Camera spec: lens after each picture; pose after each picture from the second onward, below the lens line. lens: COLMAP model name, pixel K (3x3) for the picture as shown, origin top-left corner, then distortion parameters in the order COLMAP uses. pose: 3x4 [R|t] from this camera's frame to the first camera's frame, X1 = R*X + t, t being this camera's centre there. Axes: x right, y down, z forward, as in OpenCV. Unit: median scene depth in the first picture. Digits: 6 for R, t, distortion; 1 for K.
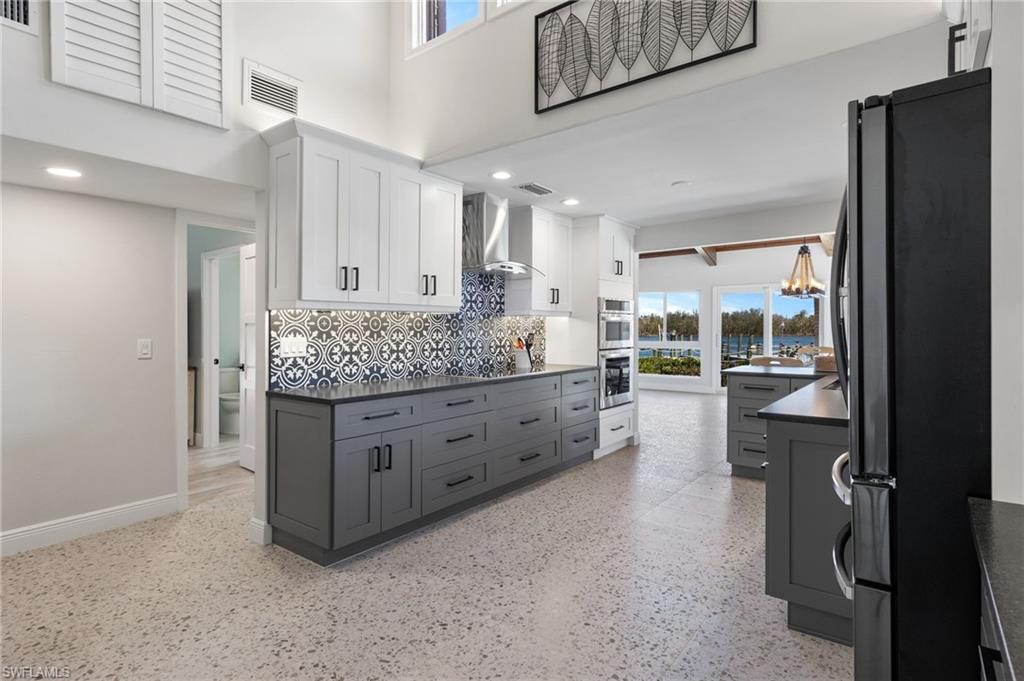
lens RADIAL K [[527.8, 0, 512.4], [0, 527.8, 326.2], [0, 0, 1]] dist [0.000600, -0.000204]
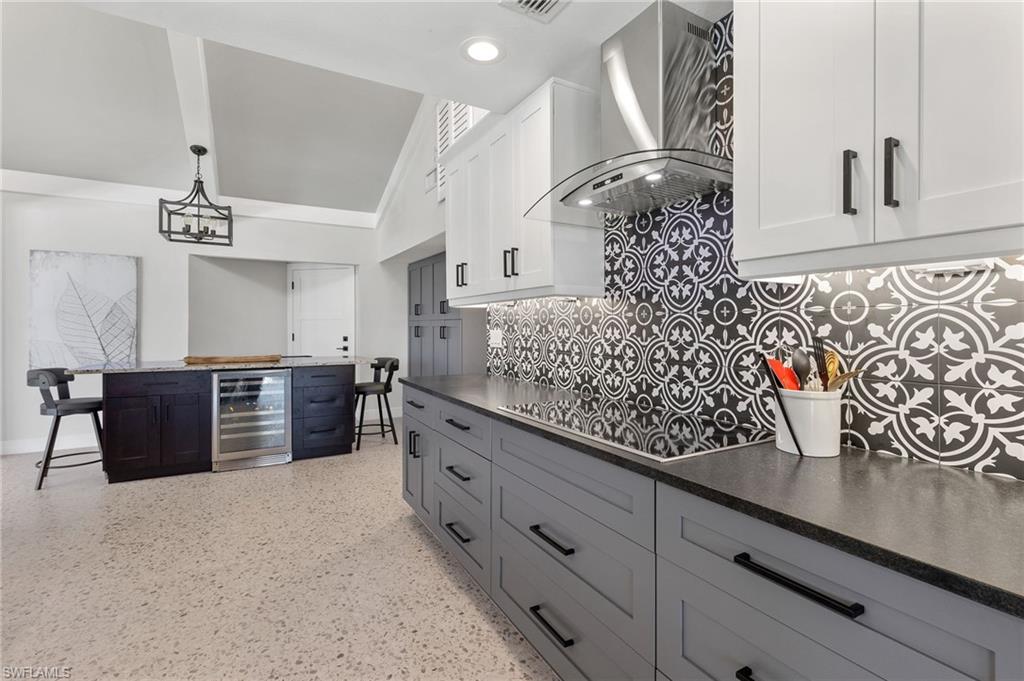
lens RADIAL K [[464.3, 0, 513.8], [0, 464.3, 327.3], [0, 0, 1]] dist [-0.002311, -0.001345]
pose [[-0.383328, 0.002625, -0.923609, 0.435727], [-0.000444, 0.999995, 0.003027, 0.010541], [0.923612, 0.001570, -0.383325, 1.253000]]
